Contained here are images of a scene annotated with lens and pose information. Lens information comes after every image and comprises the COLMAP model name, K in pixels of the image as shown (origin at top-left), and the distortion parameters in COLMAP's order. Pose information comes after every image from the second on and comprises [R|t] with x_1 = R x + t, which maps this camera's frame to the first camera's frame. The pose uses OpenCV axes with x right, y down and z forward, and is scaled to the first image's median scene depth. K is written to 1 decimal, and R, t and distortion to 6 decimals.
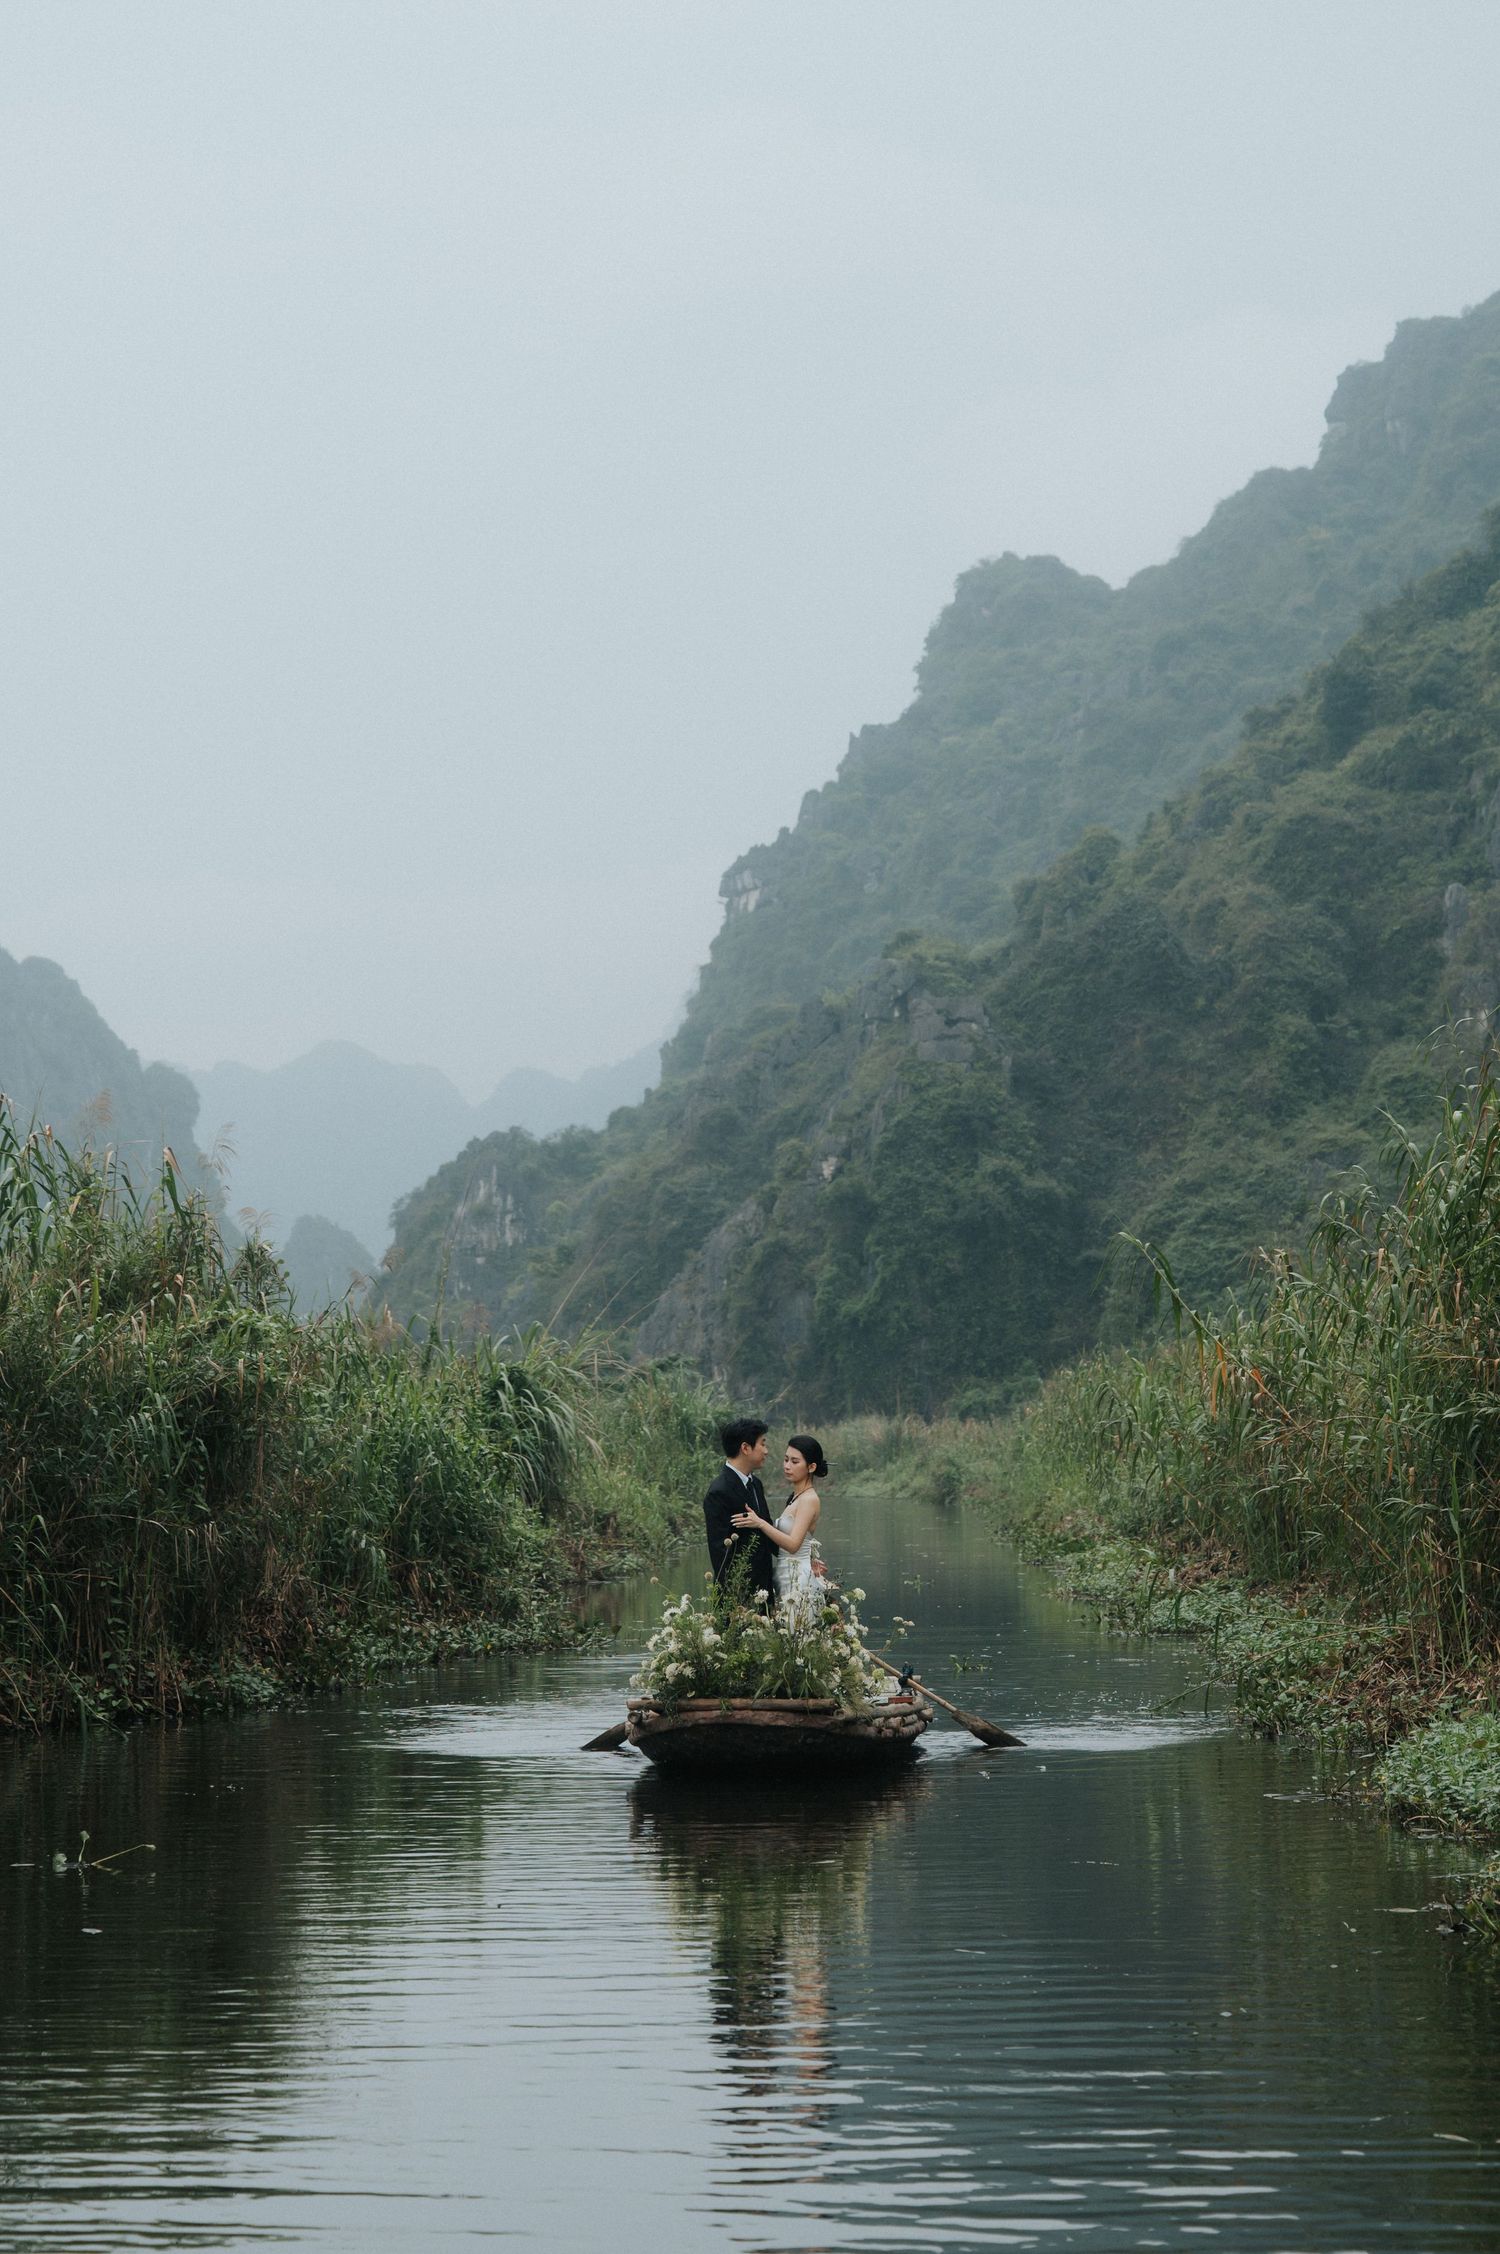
lens RADIAL K [[5293.7, 0, 748.2], [0, 5293.7, 998.2], [0, 0, 1]] dist [-0.016751, -0.024694]
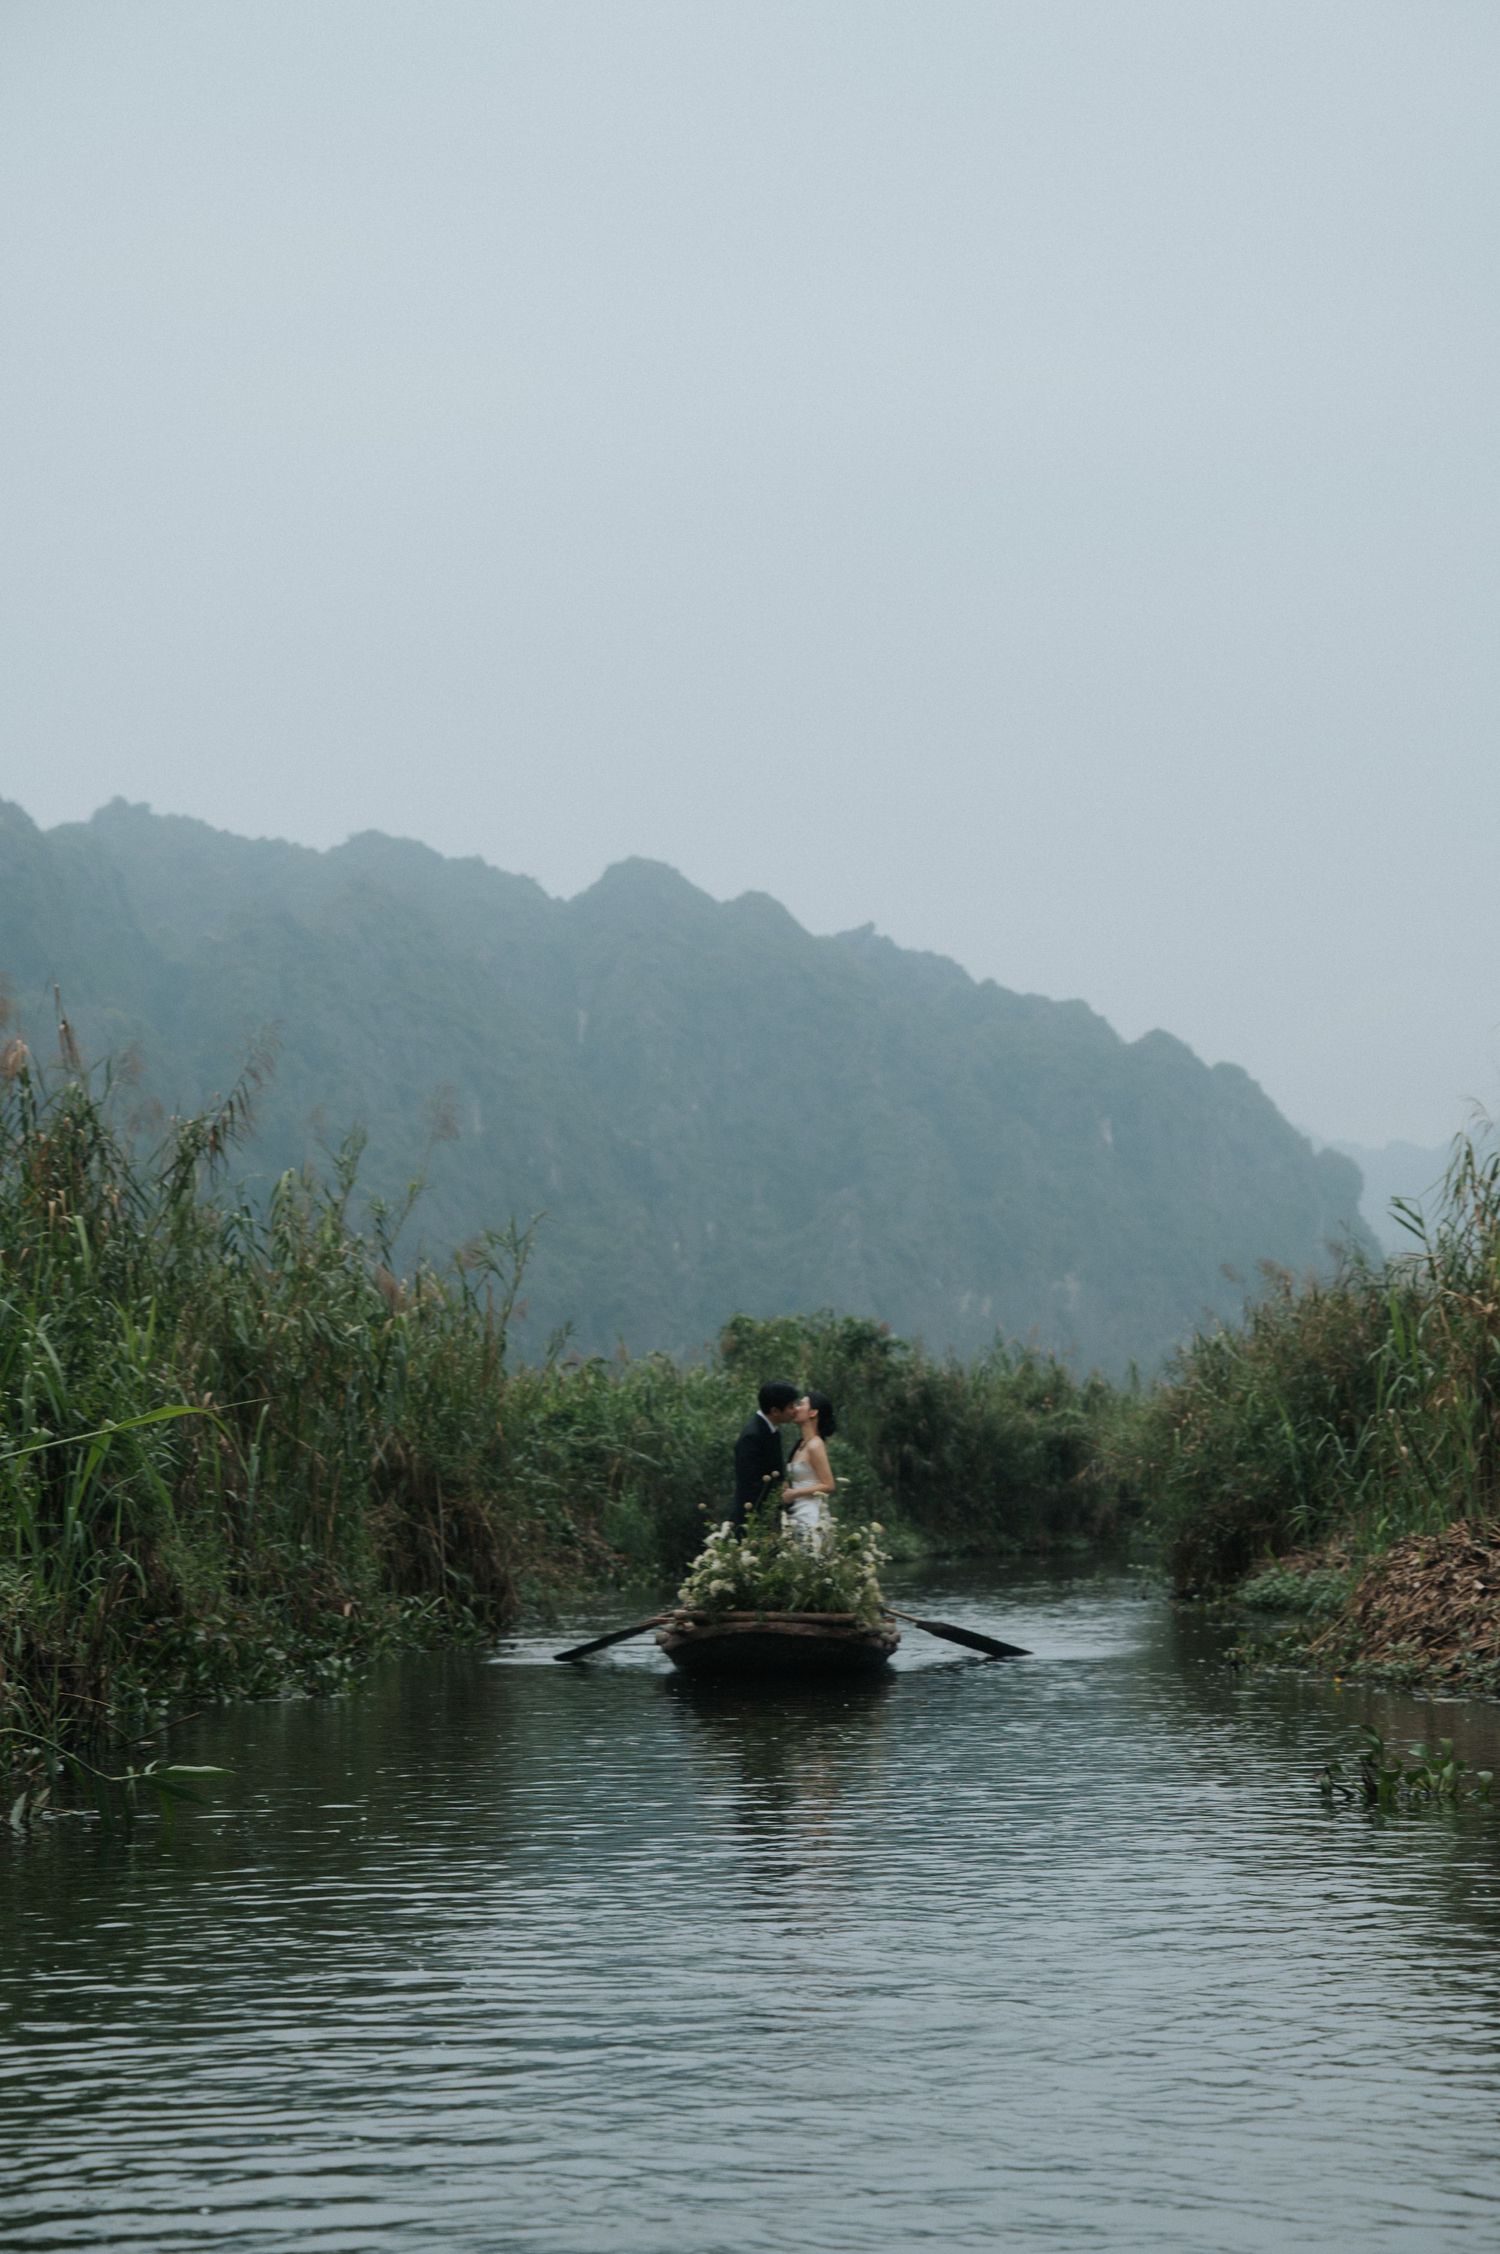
lens RADIAL K [[4712.4, 0, 750.0], [0, 4712.4, 1127.0], [0, 0, 1]] dist [-0.030745, 0.008115]
pose [[0.971145, -0.016097, -0.237945, 0.031389], [0.018930, 0.999774, 0.009629, -0.011059], [0.237736, -0.013855, 0.971231, -0.136622]]
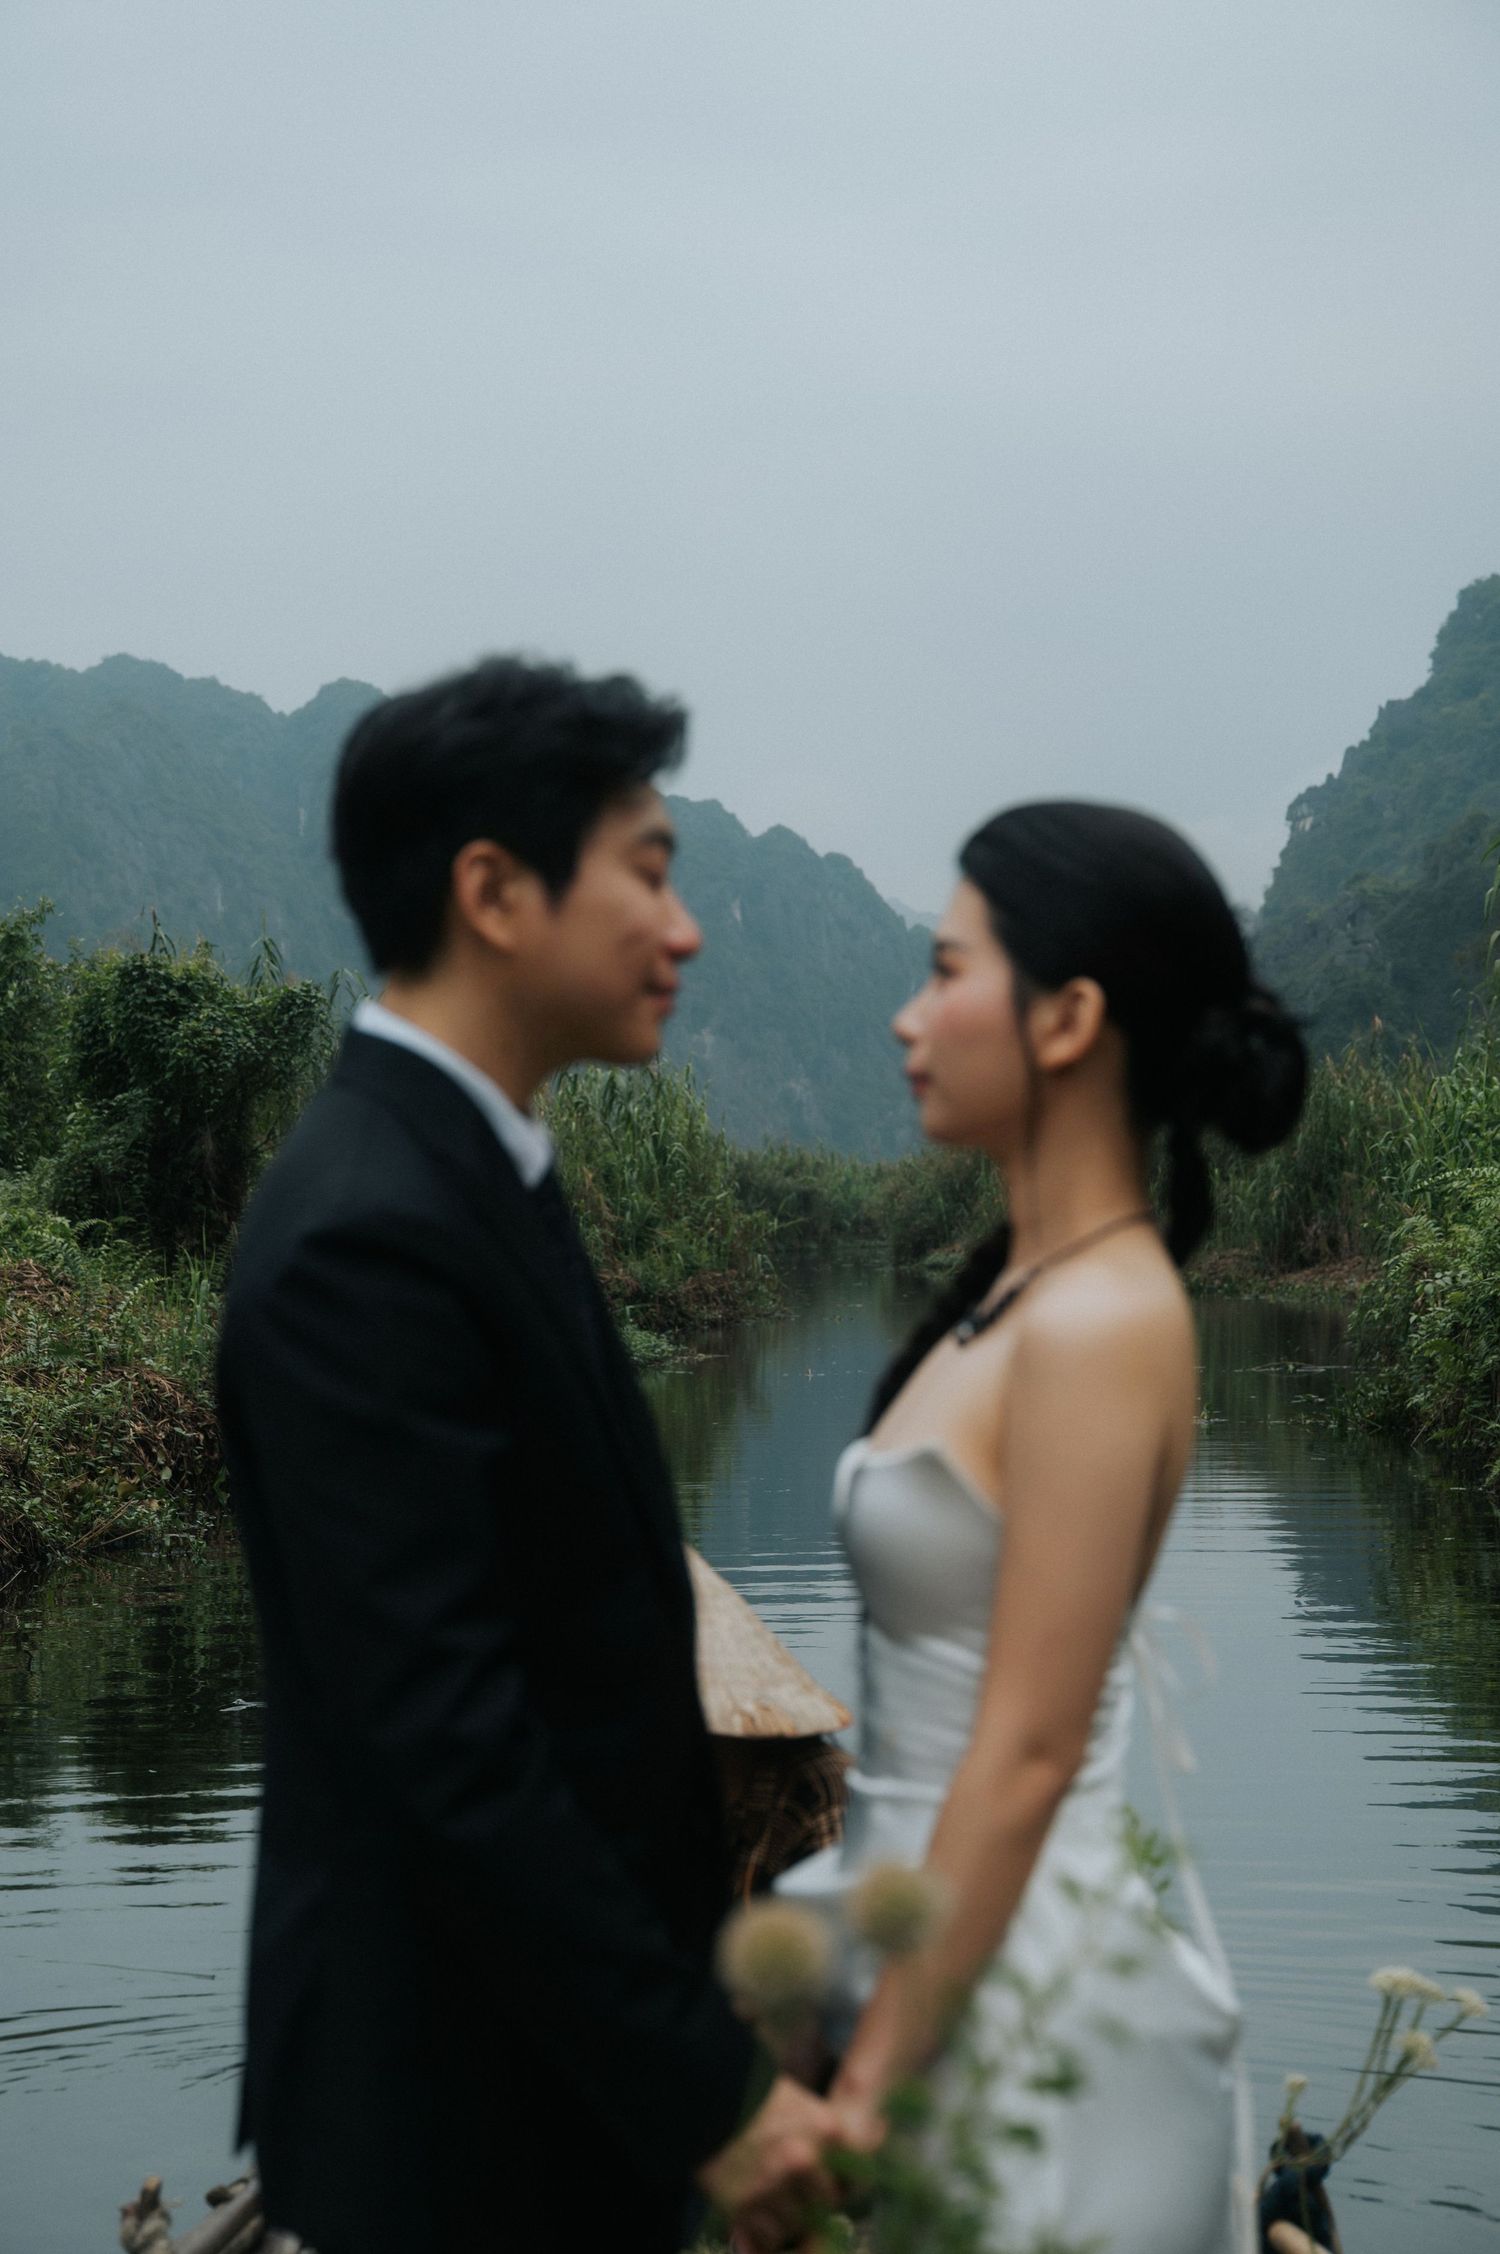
lens RADIAL K [[4220.9, 0, 750.0], [0, 4220.9, 1127.0], [0, 0, 1]] dist [-0.094564, -0.010369]
pose [[0.987681, -0.000697, -0.156480, 0.048081], [0.011703, 0.997519, 0.069423, -0.027004], [0.156043, -0.070399, 0.985238, -0.301029]]
